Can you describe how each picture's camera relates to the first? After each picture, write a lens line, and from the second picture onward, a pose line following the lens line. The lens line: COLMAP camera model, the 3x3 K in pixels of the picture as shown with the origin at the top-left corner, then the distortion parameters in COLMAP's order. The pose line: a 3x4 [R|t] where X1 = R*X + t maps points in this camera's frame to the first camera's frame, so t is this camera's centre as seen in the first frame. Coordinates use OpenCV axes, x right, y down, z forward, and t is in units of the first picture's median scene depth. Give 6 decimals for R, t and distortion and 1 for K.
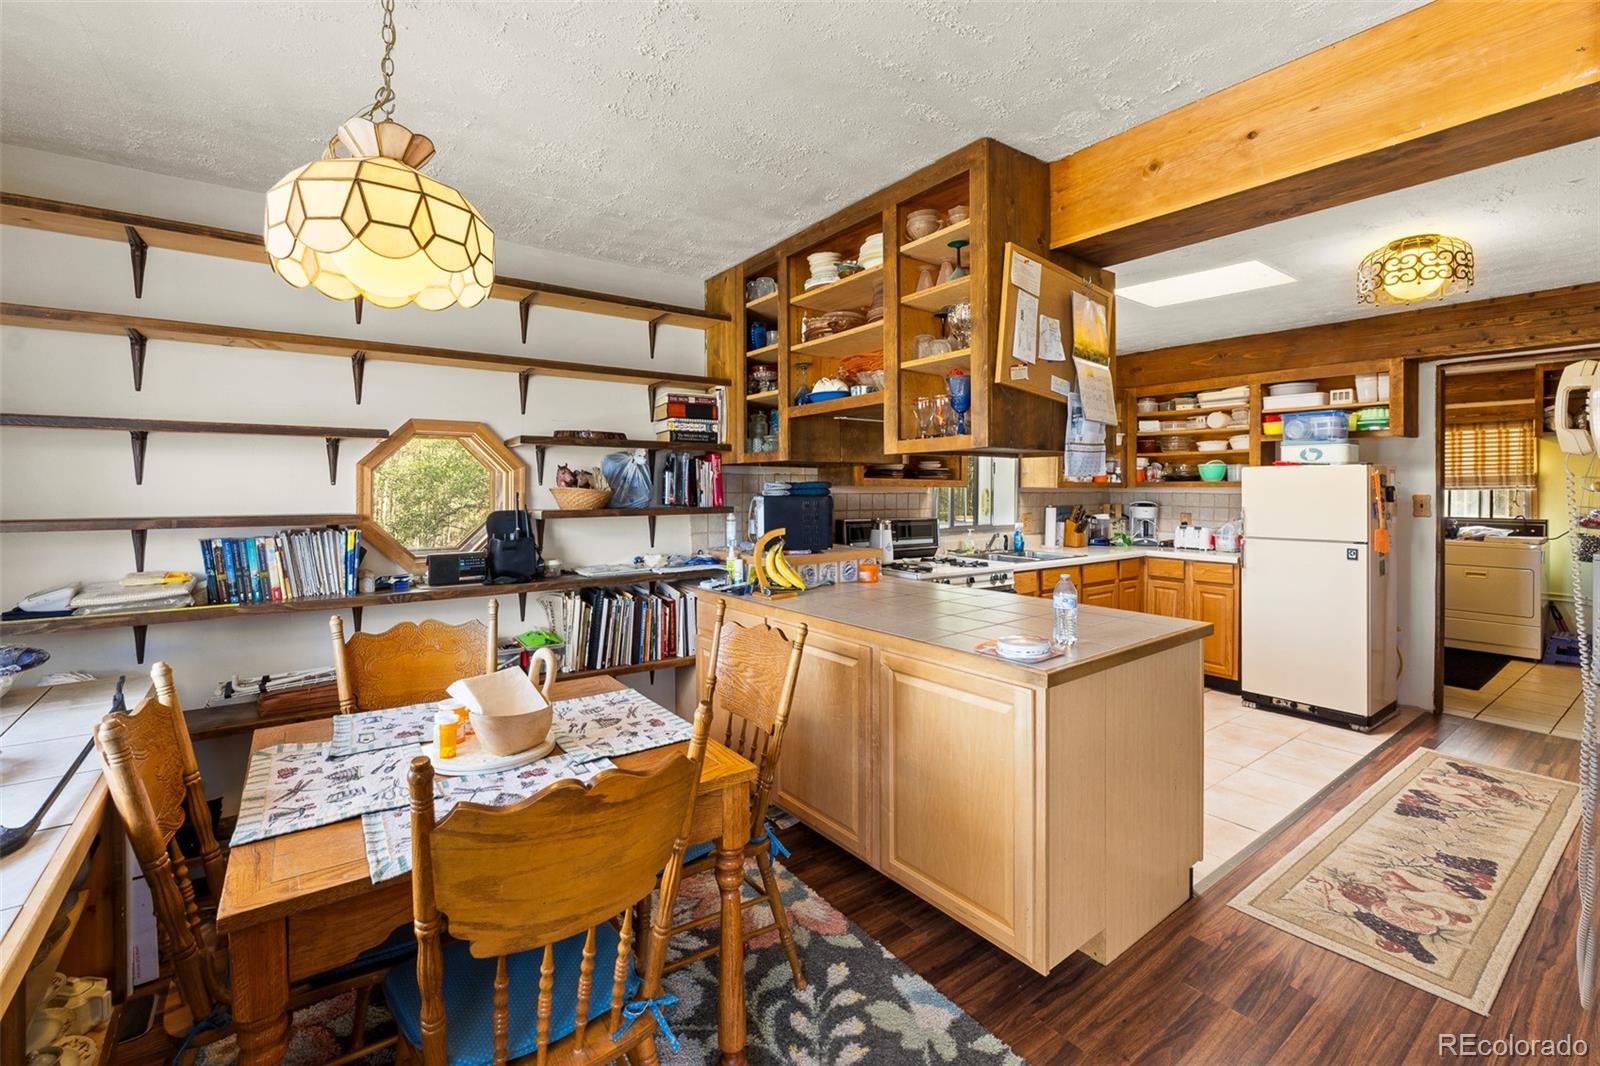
lens RADIAL K [[682.3, 0, 797.1], [0, 682.3, 491.3], [0, 0, 1]] dist [-0.007797, 0.000011]
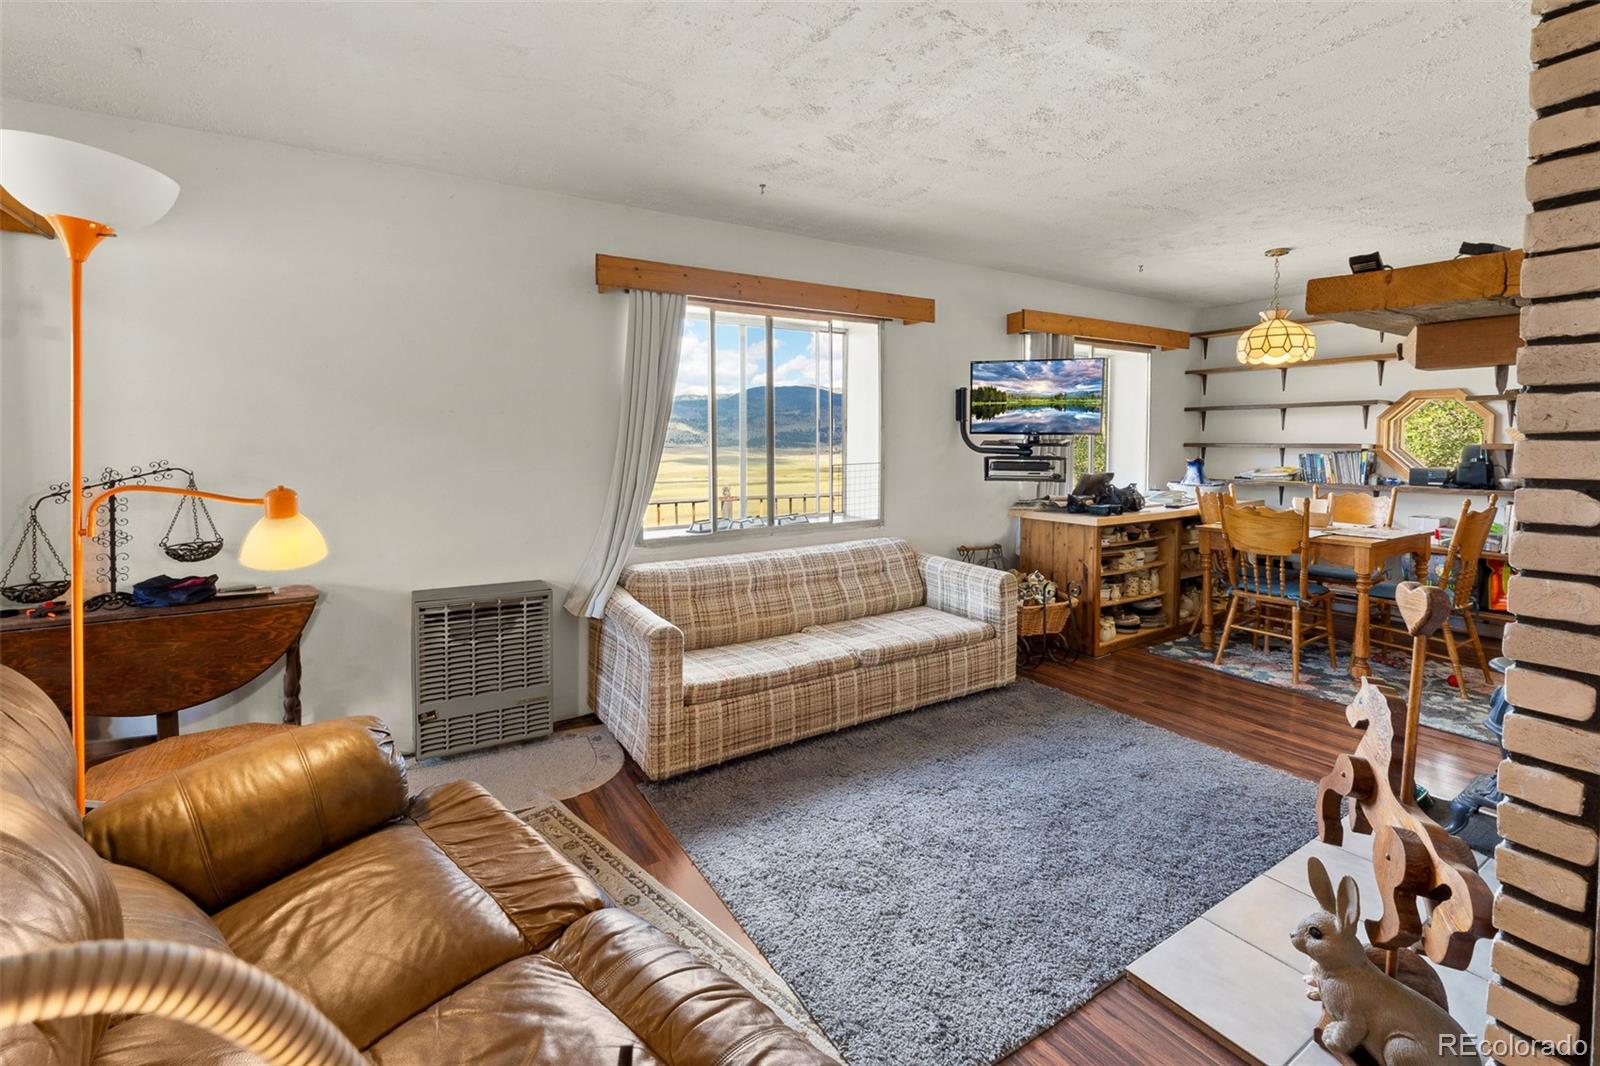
lens RADIAL K [[702.0, 0, 801.3], [0, 702.0, 470.7], [0, 0, 1]] dist [-0.003194, -0.000467]
pose [[-0.067023, 0.040637, -0.996924, 1.122846], [-0.004585, 0.999147, 0.041036, 0.027254], [0.997741, 0.007321, -0.066780, -0.368915]]
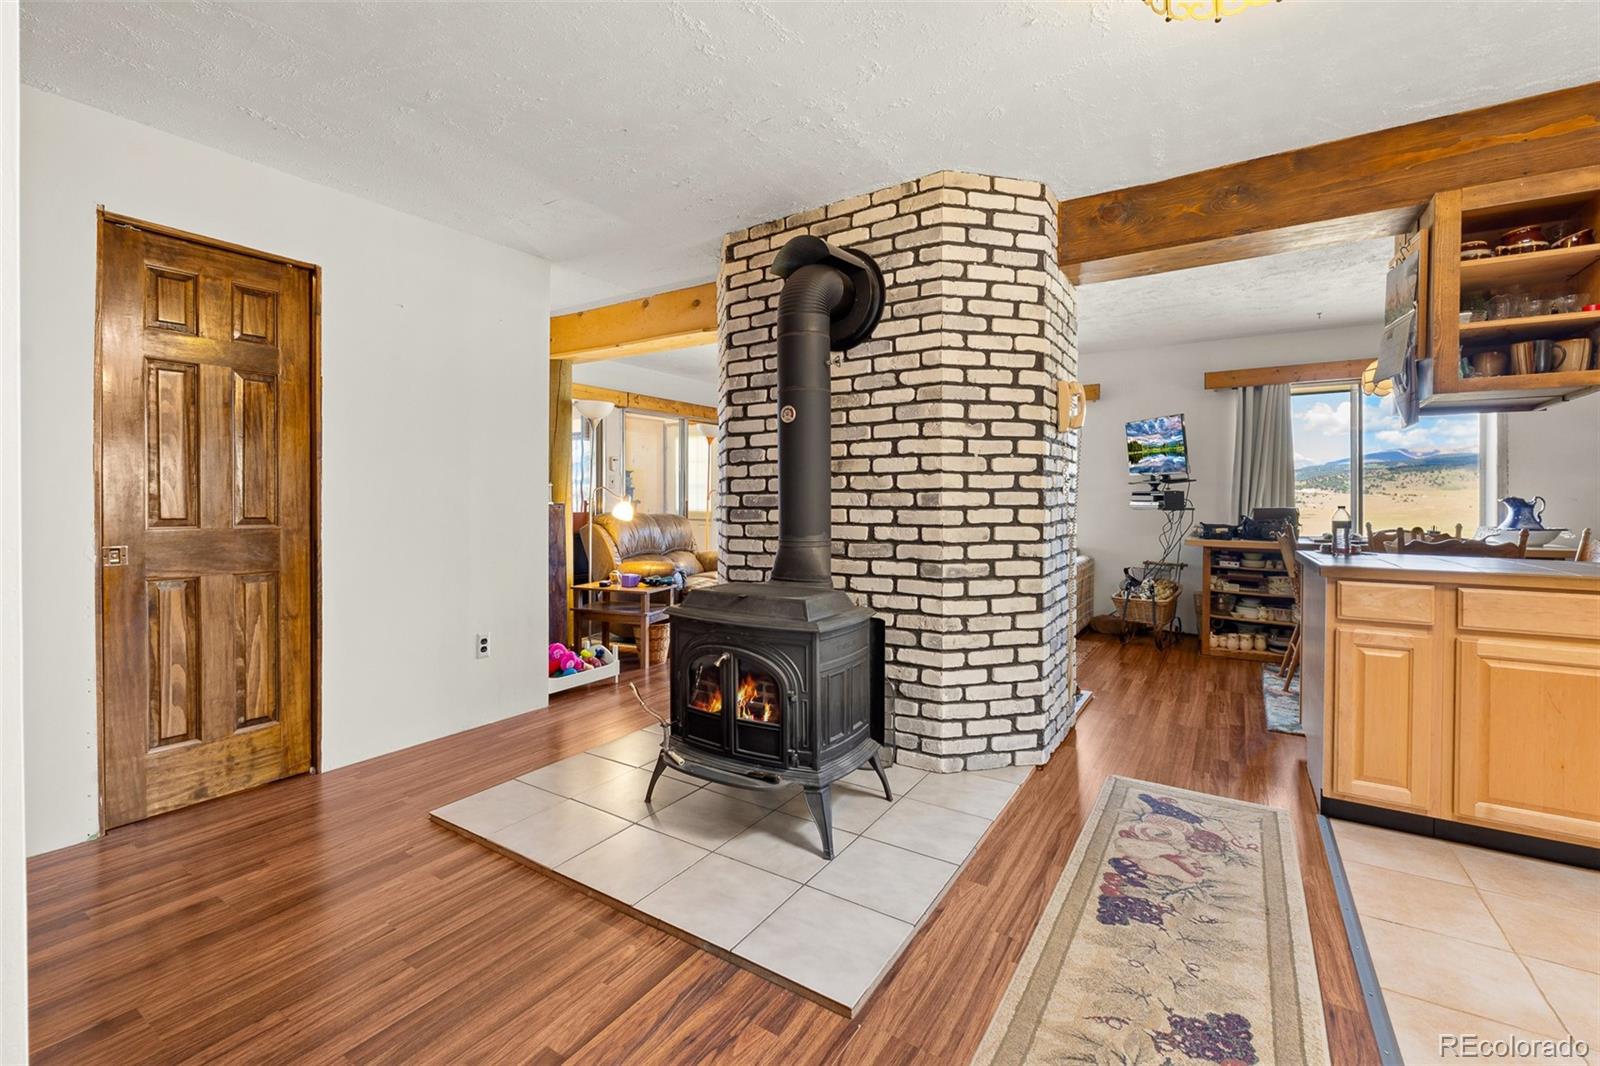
lens RADIAL K [[687.1, 0, 798.5], [0, 687.1, 502.0], [0, 0, 1]] dist [-0.001555, -0.000183]
pose [[-0.932155, -0.004533, -0.362032, 1.223189], [-0.008870, 0.999907, 0.010319, 0.067484], [0.361952, 0.012830, -0.932109, 1.193273]]
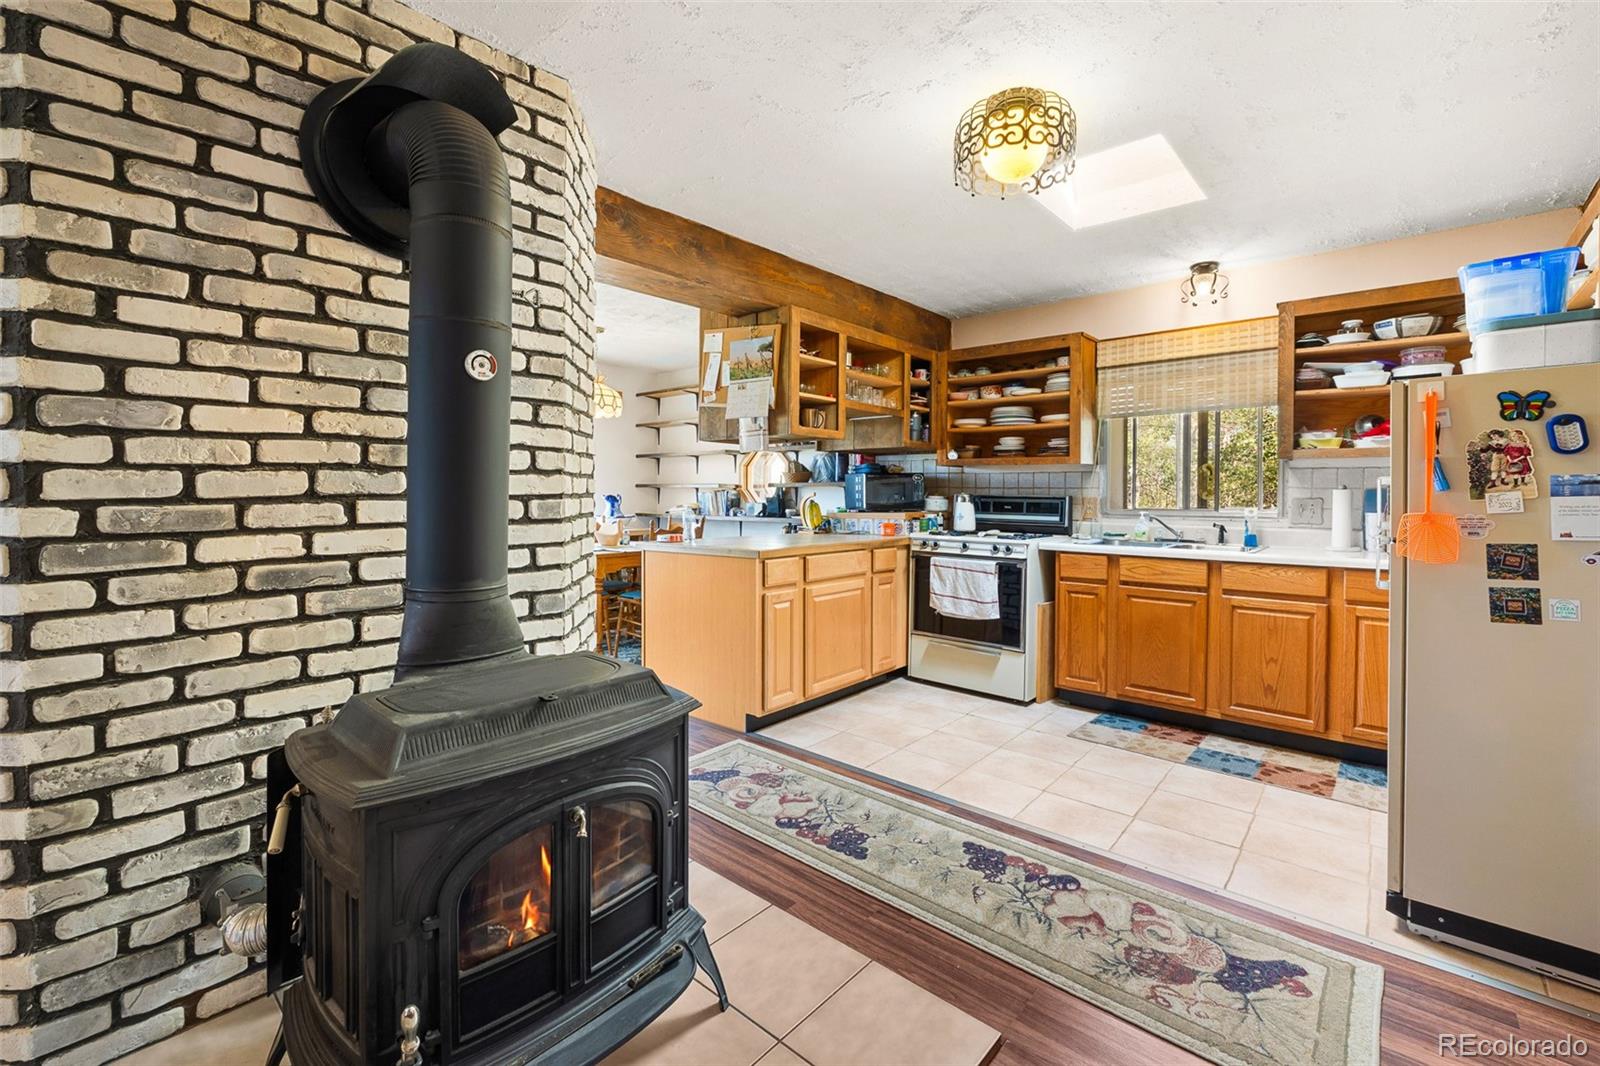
lens RADIAL K [[684.4, 0, 801.6], [0, 684.4, 500.0], [0, 0, 1]] dist [-0.003805, -0.000389]
pose [[0.220397, 0.008119, -0.975376, 1.431342], [-0.010622, 0.999926, 0.005924, 0.057011], [0.975352, 0.009055, 0.220467, 0.547513]]
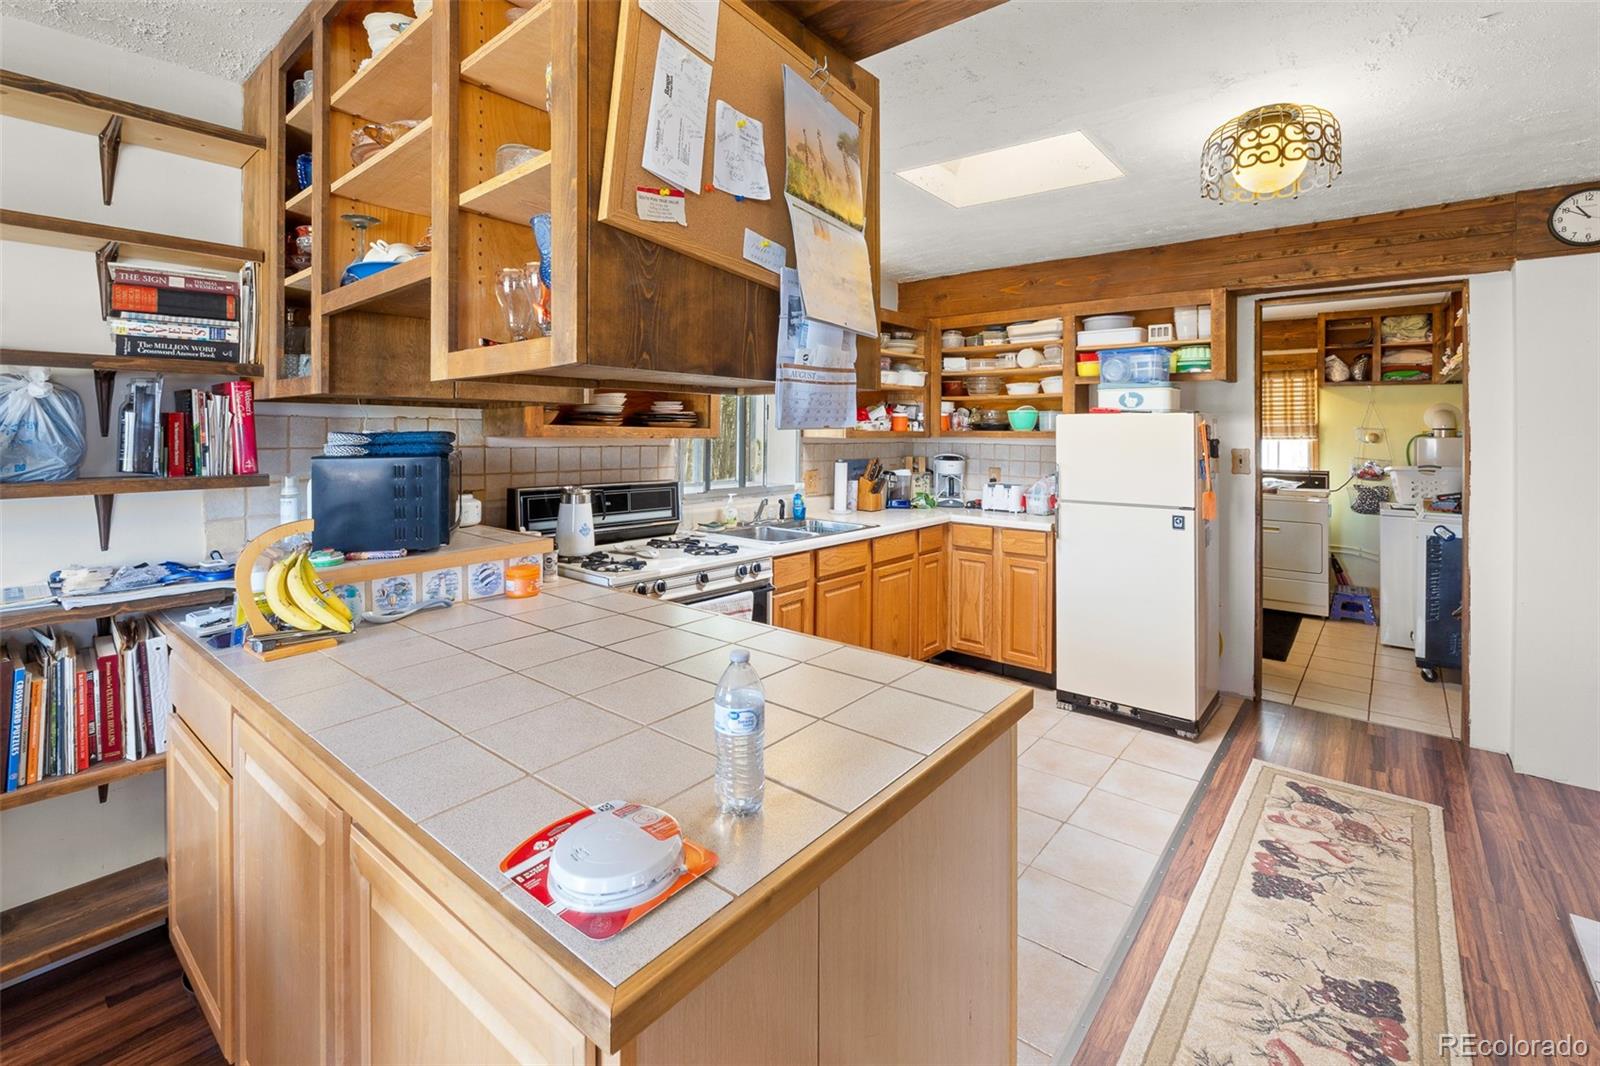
lens RADIAL K [[706.4, 0, 795.6], [0, 706.4, 426.2], [0, 0, 1]] dist [-0.004829, -0.001040]
pose [[0.971152, 0.006898, 0.238360, 0.196397], [-0.003893, 0.999907, -0.013078, -0.012094], [-0.238428, 0.011773, 0.971089, 0.333310]]
